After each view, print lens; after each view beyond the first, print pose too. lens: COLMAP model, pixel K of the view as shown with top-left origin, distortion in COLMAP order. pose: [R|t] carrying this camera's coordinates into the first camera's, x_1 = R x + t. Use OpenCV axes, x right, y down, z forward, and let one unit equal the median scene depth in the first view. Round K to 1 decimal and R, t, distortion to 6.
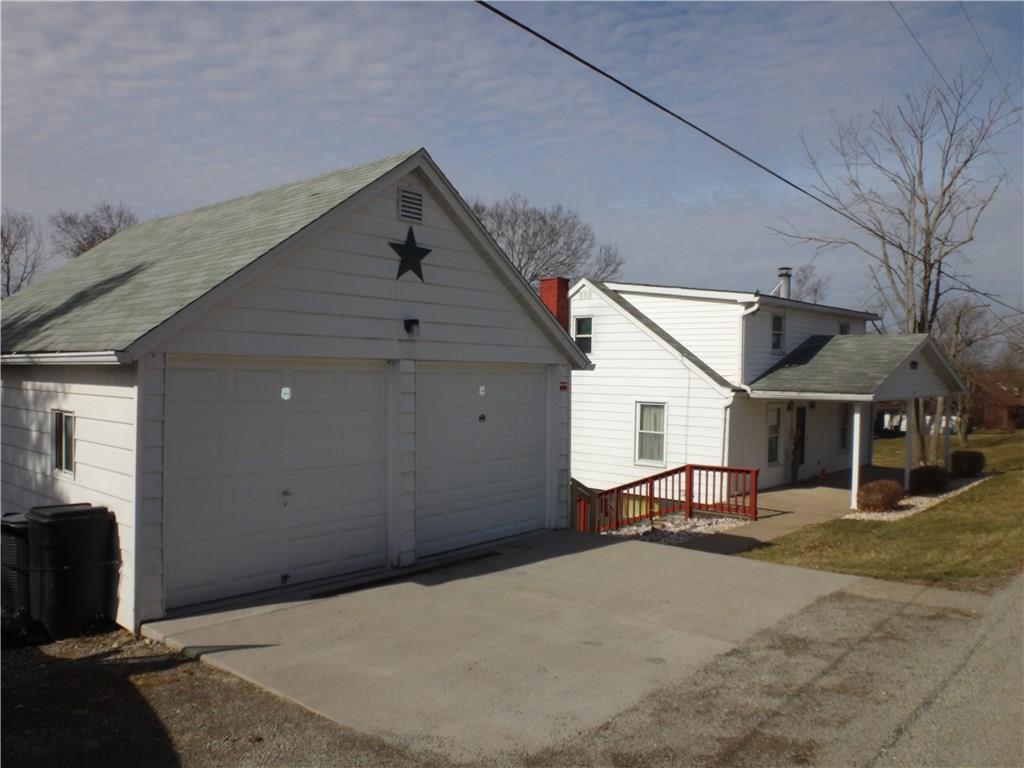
lens RADIAL K [[888.8, 0, 512.0], [0, 888.8, 384.0], [0, 0, 1]] dist [0.027389, 0.011627]
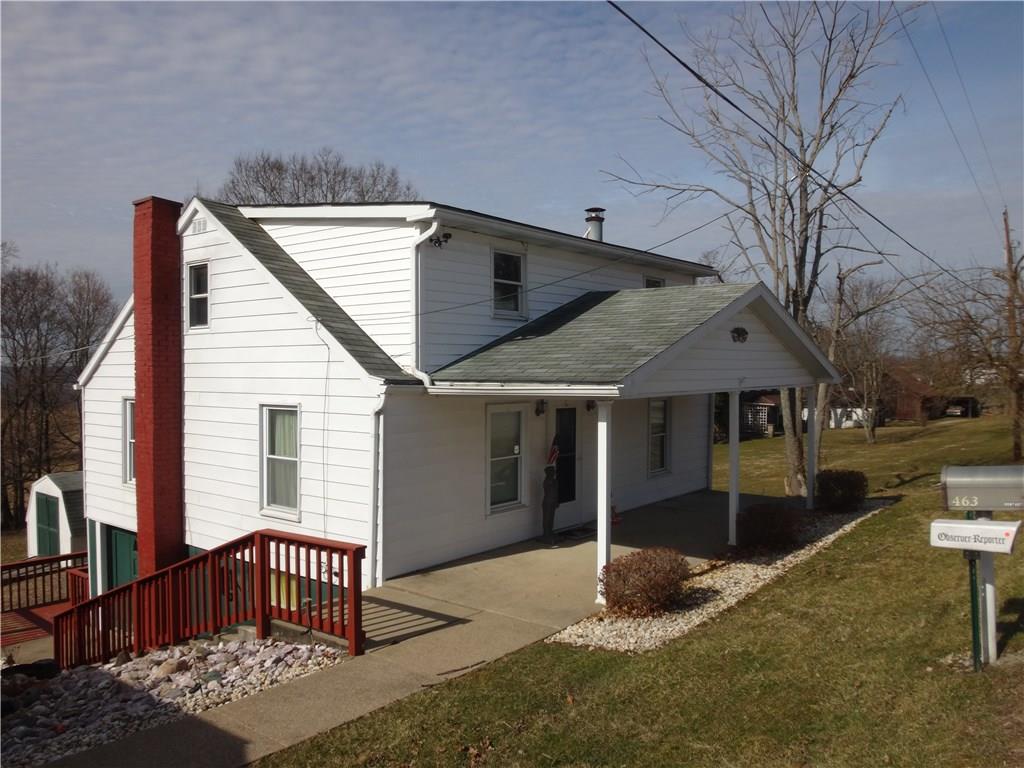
lens RADIAL K [[778.9, 0, 512.0], [0, 778.9, 384.0], [0, 0, 1]] dist [-0.009035, 0.082154]
pose [[0.999735, -0.016128, 0.016442, 0.279269], [0.016105, 0.999869, 0.001505, 0.008057], [-0.016465, -0.001240, 0.999864, 0.468604]]
